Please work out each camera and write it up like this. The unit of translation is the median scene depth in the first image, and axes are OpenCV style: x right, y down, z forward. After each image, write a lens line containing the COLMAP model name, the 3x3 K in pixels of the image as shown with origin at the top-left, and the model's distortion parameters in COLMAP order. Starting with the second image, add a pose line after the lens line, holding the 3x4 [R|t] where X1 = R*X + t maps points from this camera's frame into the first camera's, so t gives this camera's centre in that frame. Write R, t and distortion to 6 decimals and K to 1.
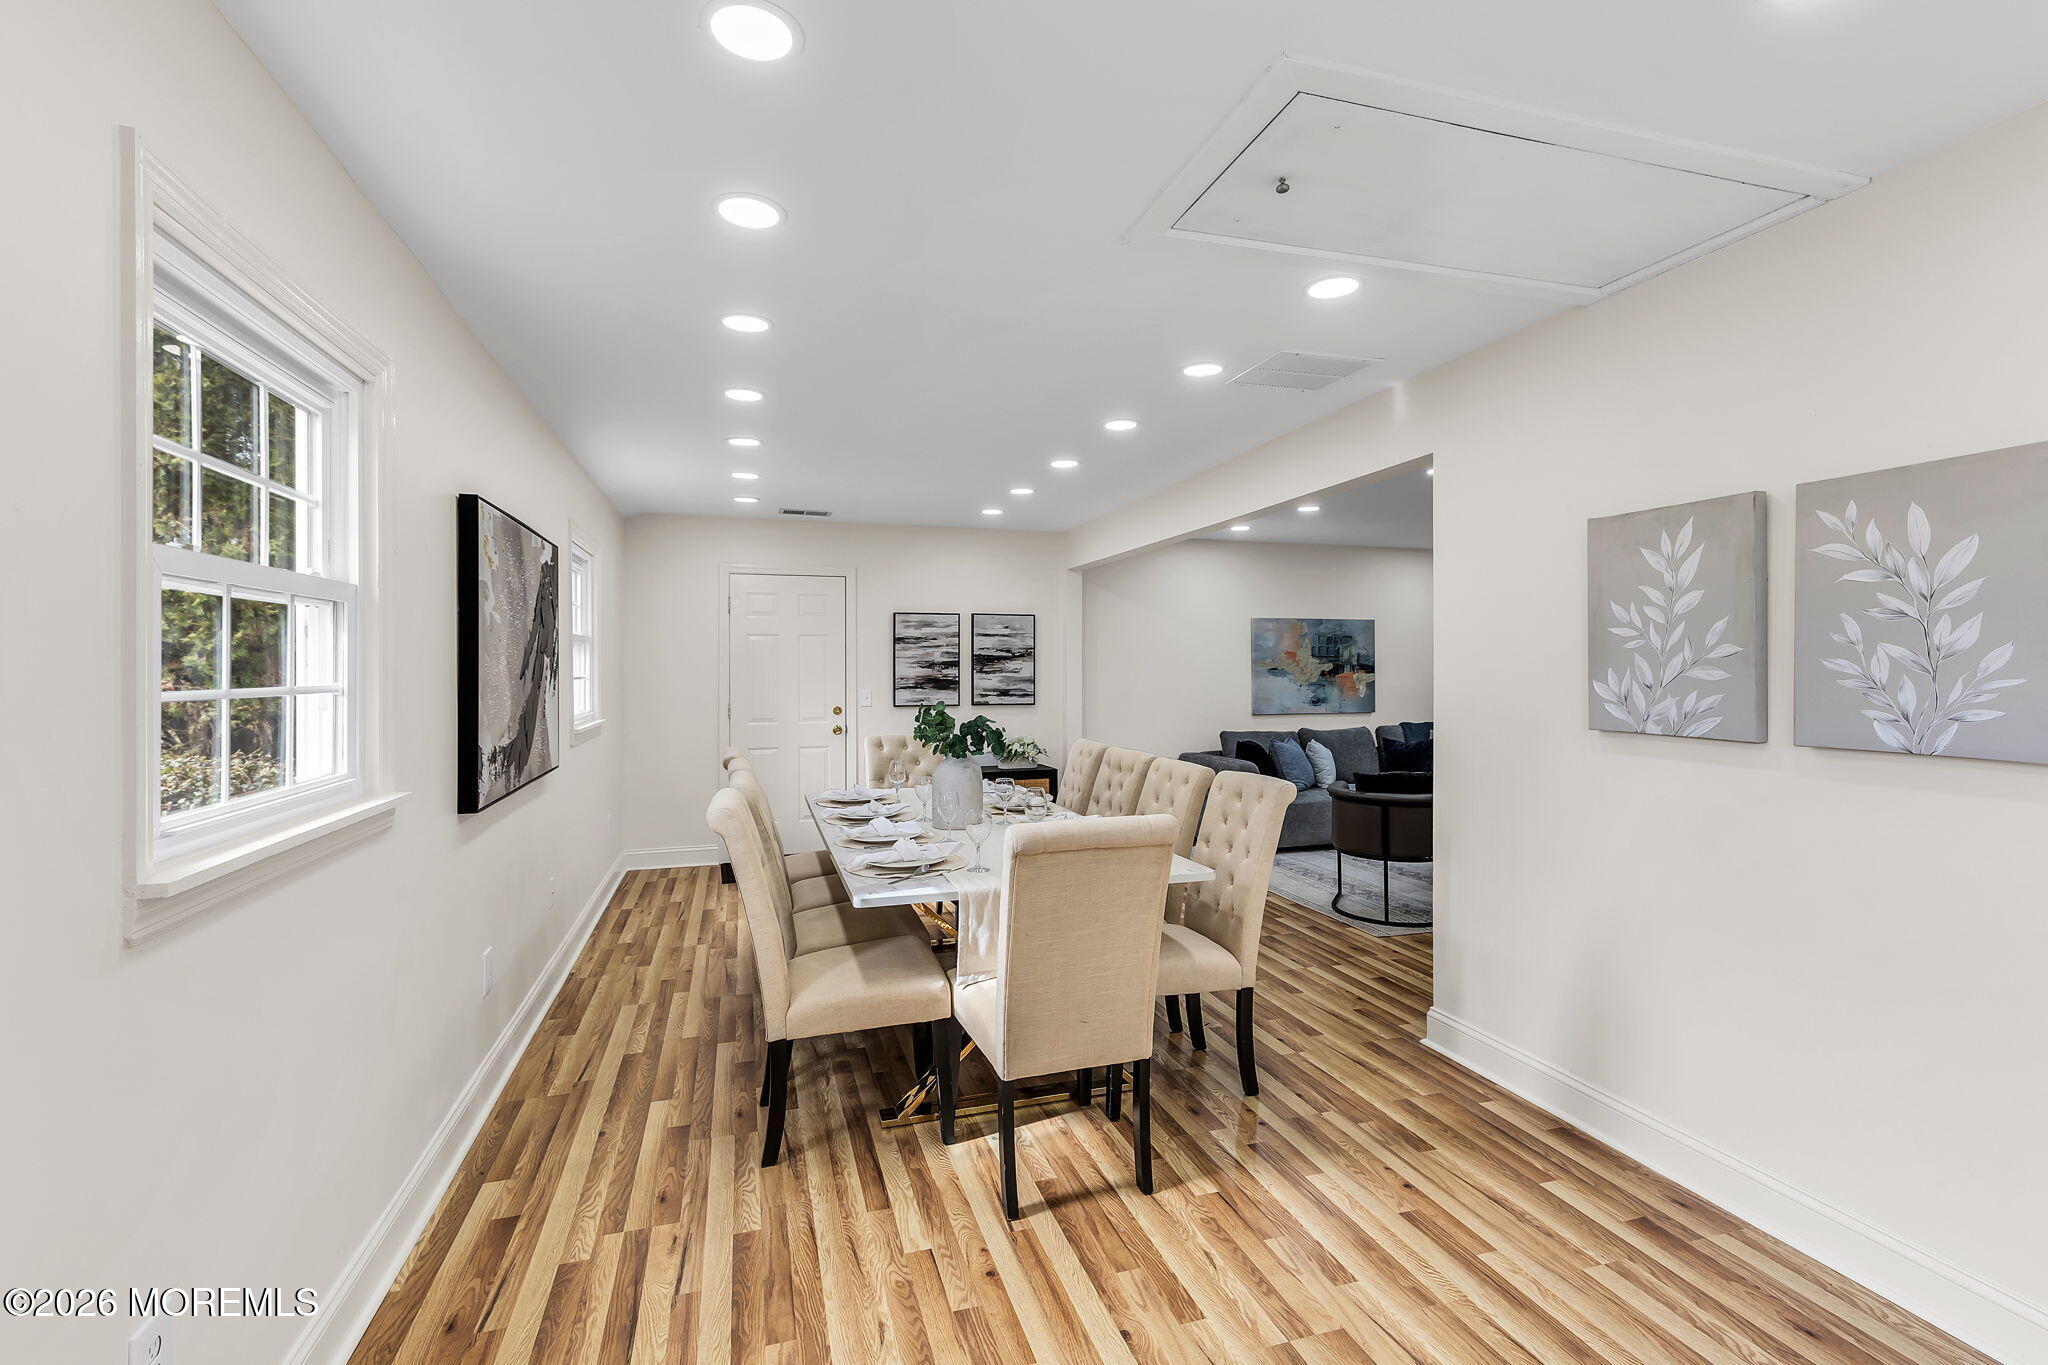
lens RADIAL K [[920.4, 0, 1030.7], [0, 920.4, 663.2], [0, 0, 1]] dist [0.011181, -0.000124]
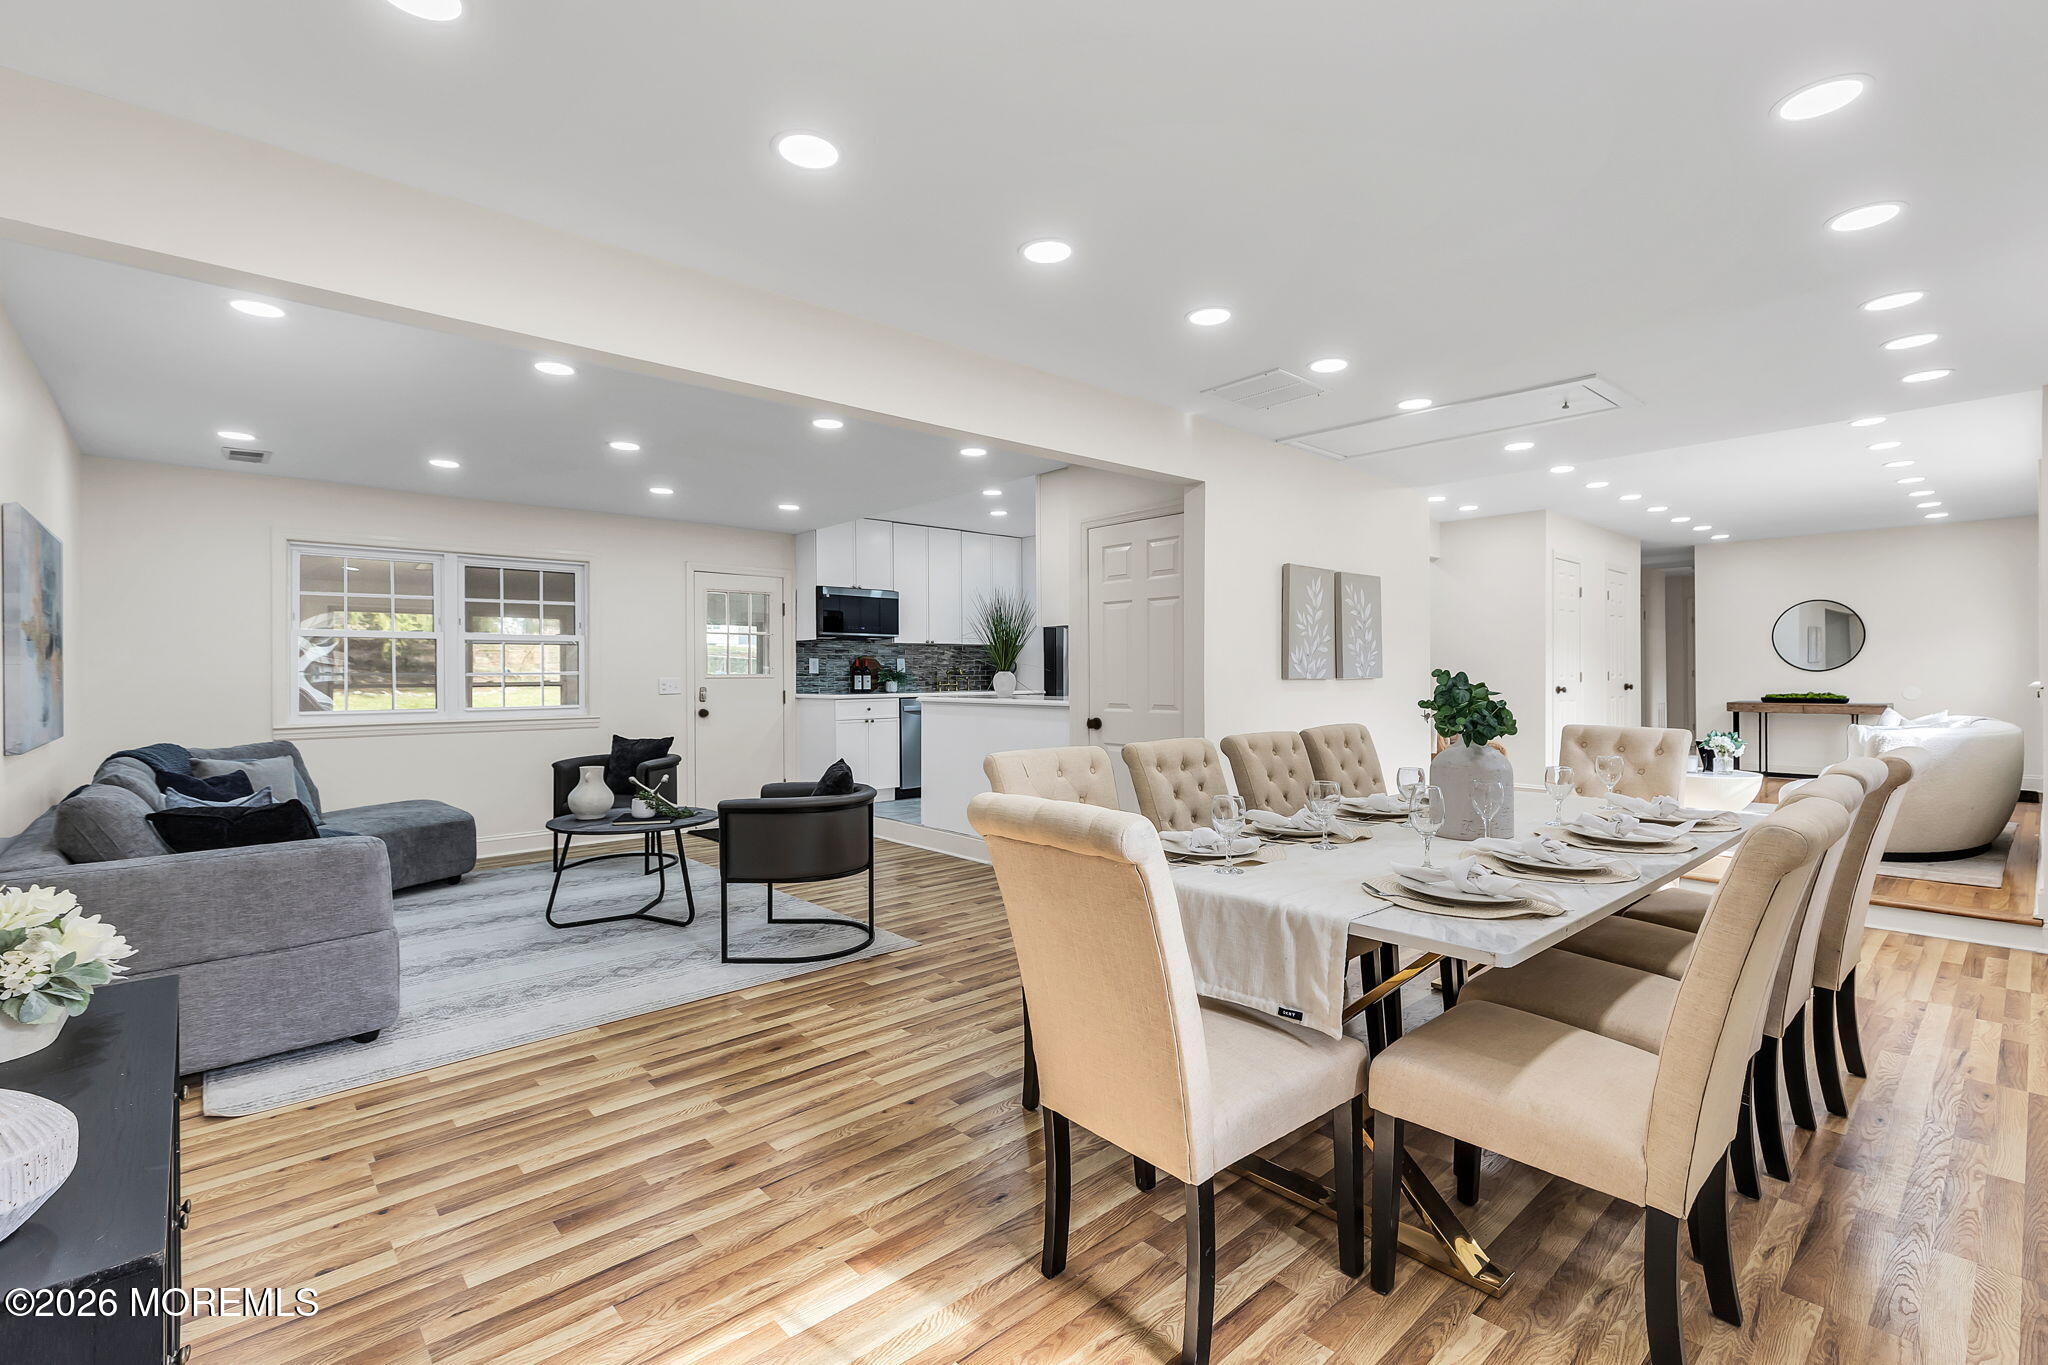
lens RADIAL K [[900.8, 0, 1024.0], [0, 900.8, 682.5], [0, 0, 1]] dist [-0.002811, -0.000516]
pose [[-0.408701, -0.007250, 0.912639, -0.490811], [-0.000551, 0.999970, 0.007697, 0.039326], [-0.912668, 0.002643, -0.408693, 1.355689]]
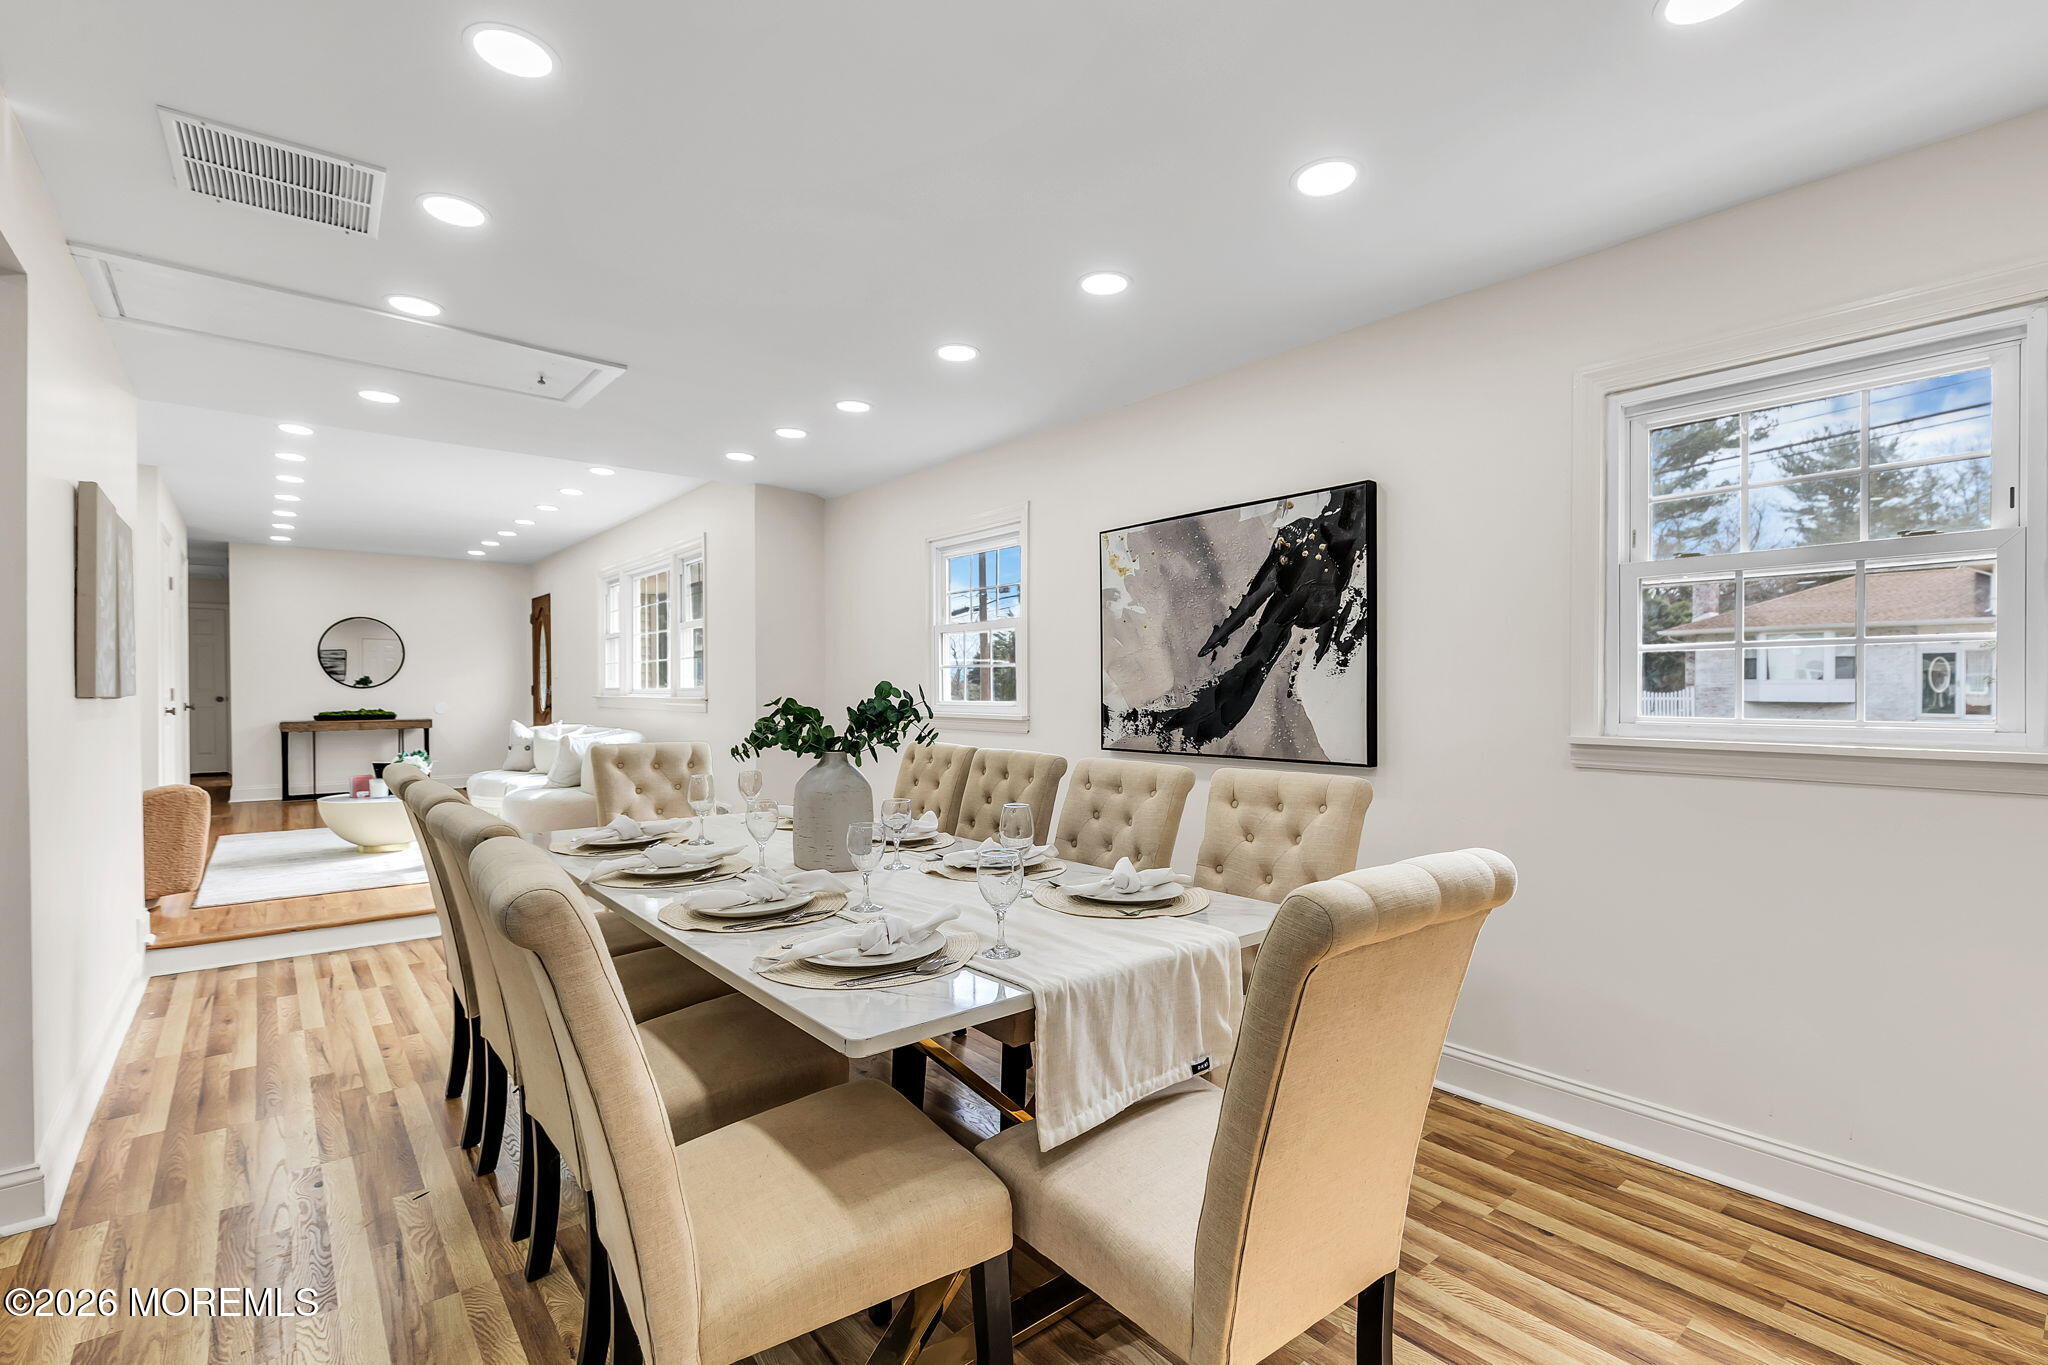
lens RADIAL K [[931.3, 0, 1021.2], [0, 931.3, 675.7], [0, 0, 1]] dist [0.001477, -0.000009]
pose [[-0.928701, -0.003868, -0.370809, 0.040538], [0.002990, 0.999835, -0.017918, 0.042937], [0.370818, -0.017749, -0.928536, 1.401541]]
